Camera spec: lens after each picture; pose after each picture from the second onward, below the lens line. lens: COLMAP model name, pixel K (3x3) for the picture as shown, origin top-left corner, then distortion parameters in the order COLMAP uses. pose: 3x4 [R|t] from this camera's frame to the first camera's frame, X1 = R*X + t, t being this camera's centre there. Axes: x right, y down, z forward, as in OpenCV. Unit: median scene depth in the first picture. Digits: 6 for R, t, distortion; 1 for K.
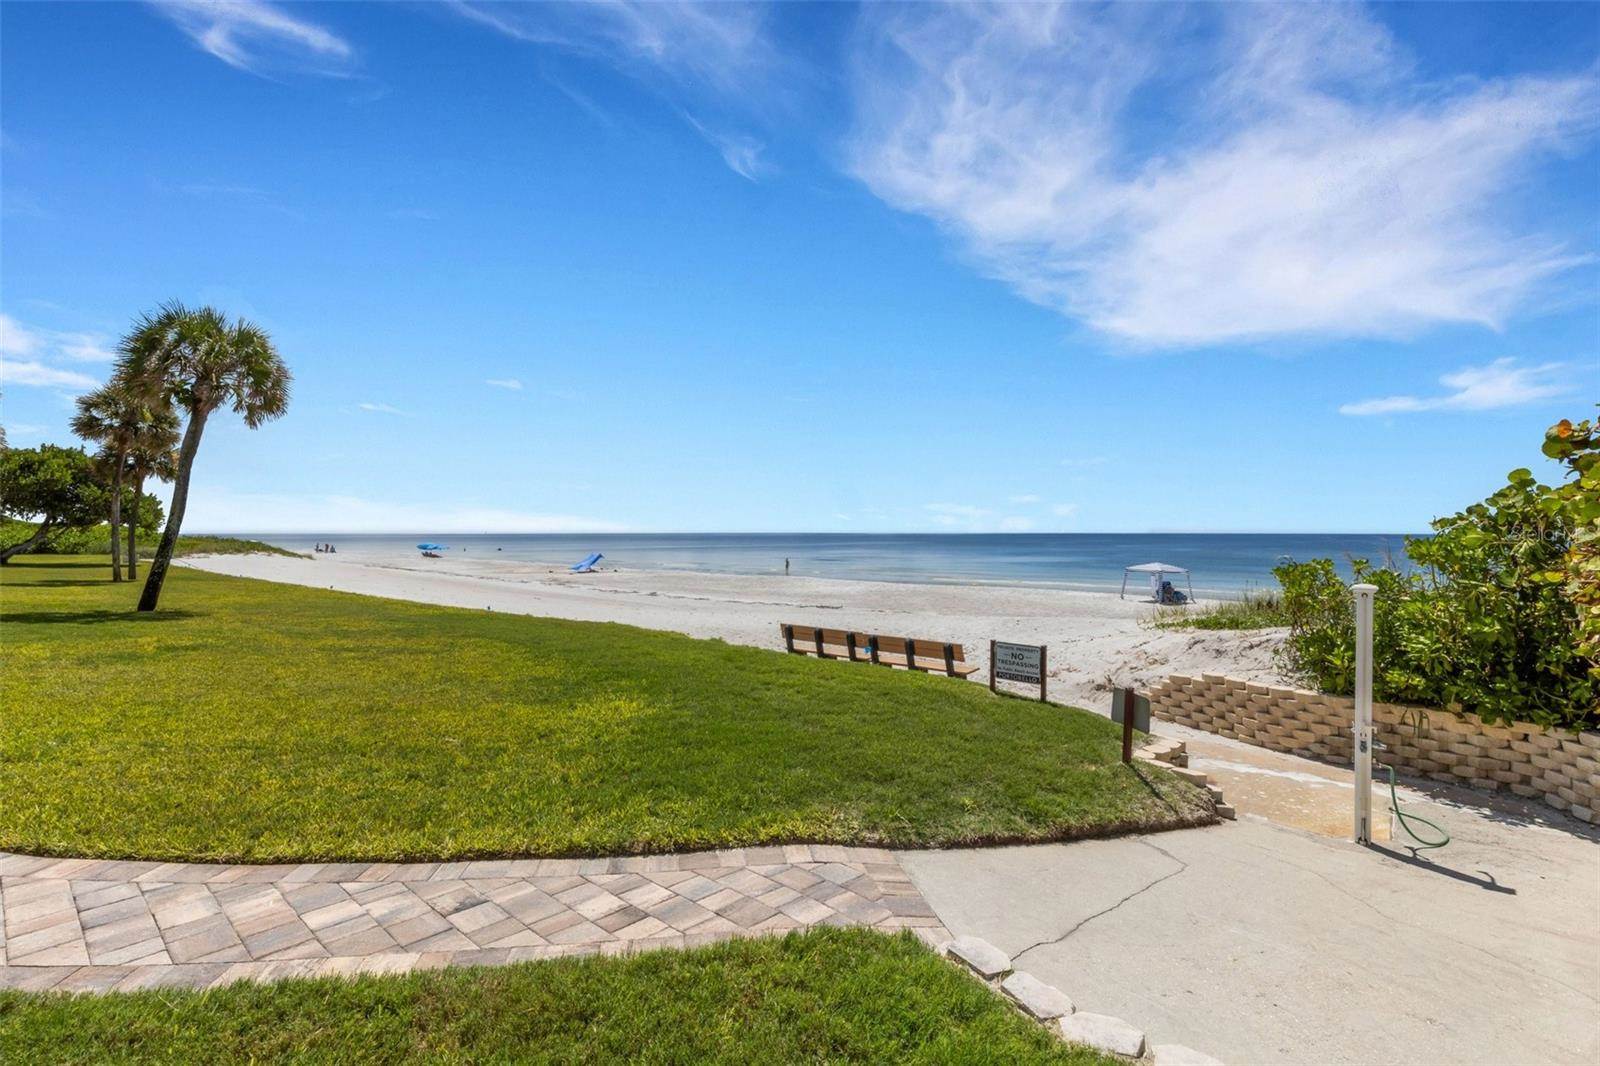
lens RADIAL K [[743.7, 0, 800.0], [0, 743.7, 533.0], [0, 0, 1]] dist [-0.001292, -0.000101]
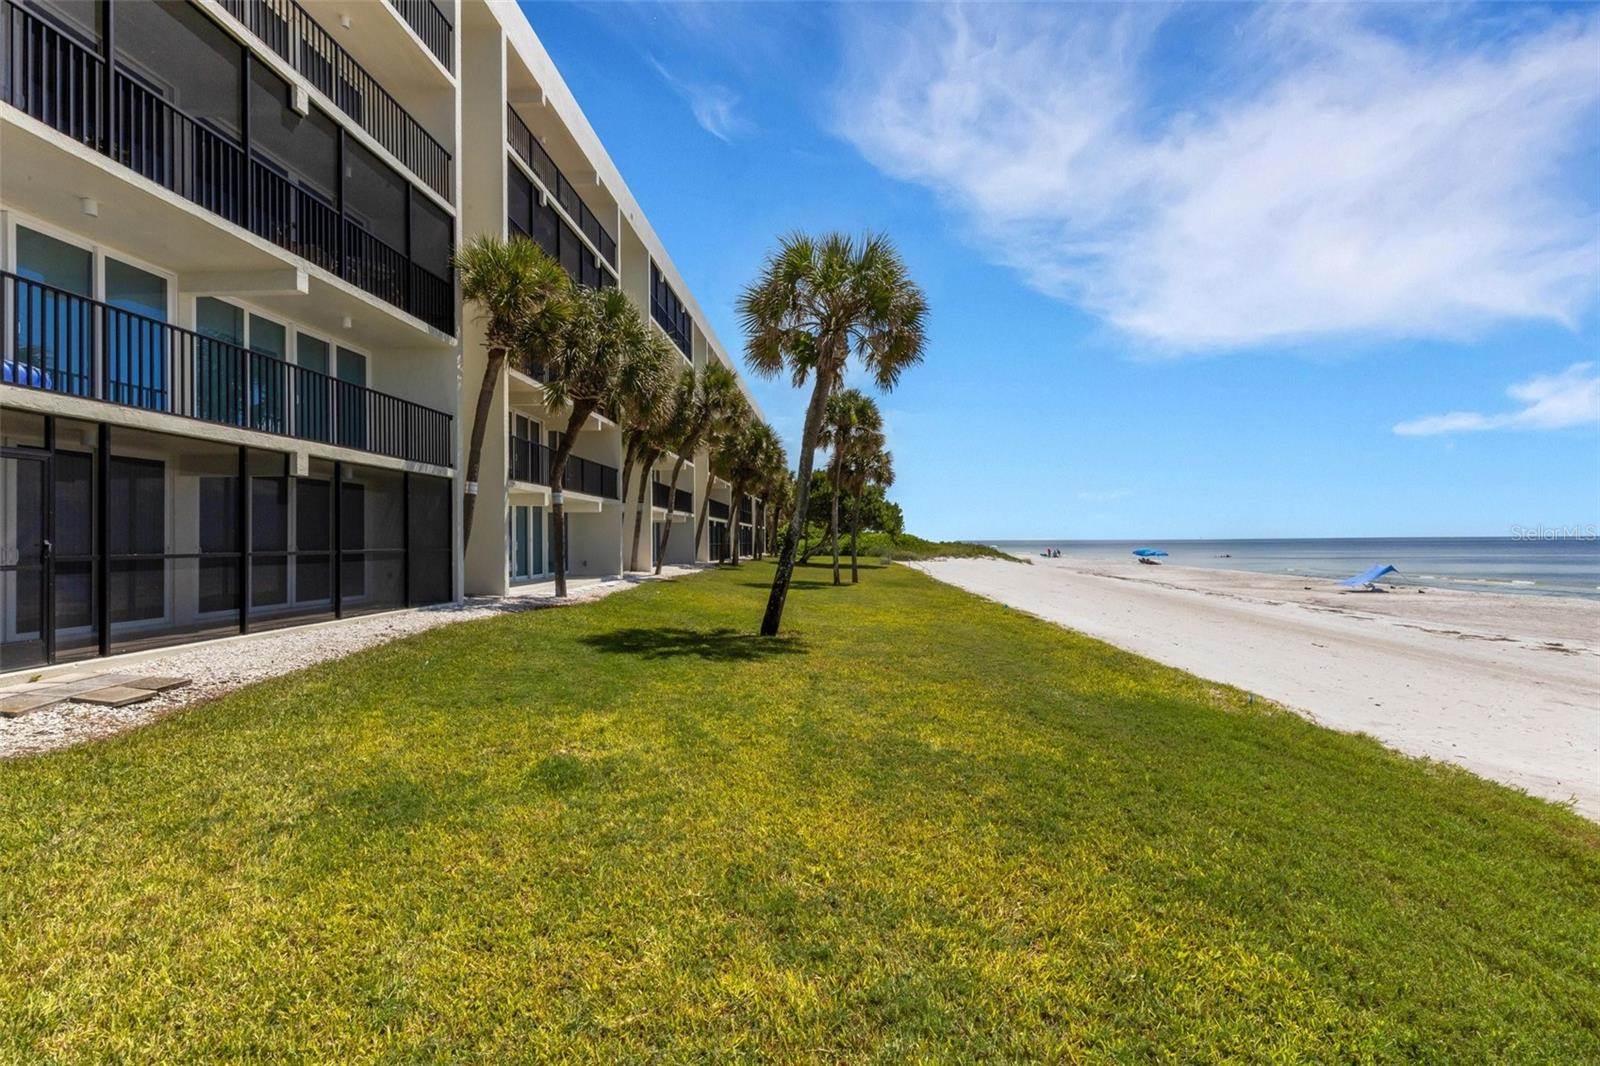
lens RADIAL K [[743.7, 0, 800.0], [0, 743.7, 533.0], [0, 0, 1]] dist [-0.001292, -0.000101]
pose [[0.620494, -0.011336, -0.784129, -0.074651], [0.005120, 0.999933, -0.010405, 0.002471], [0.784194, 0.002441, 0.620511, 0.162805]]
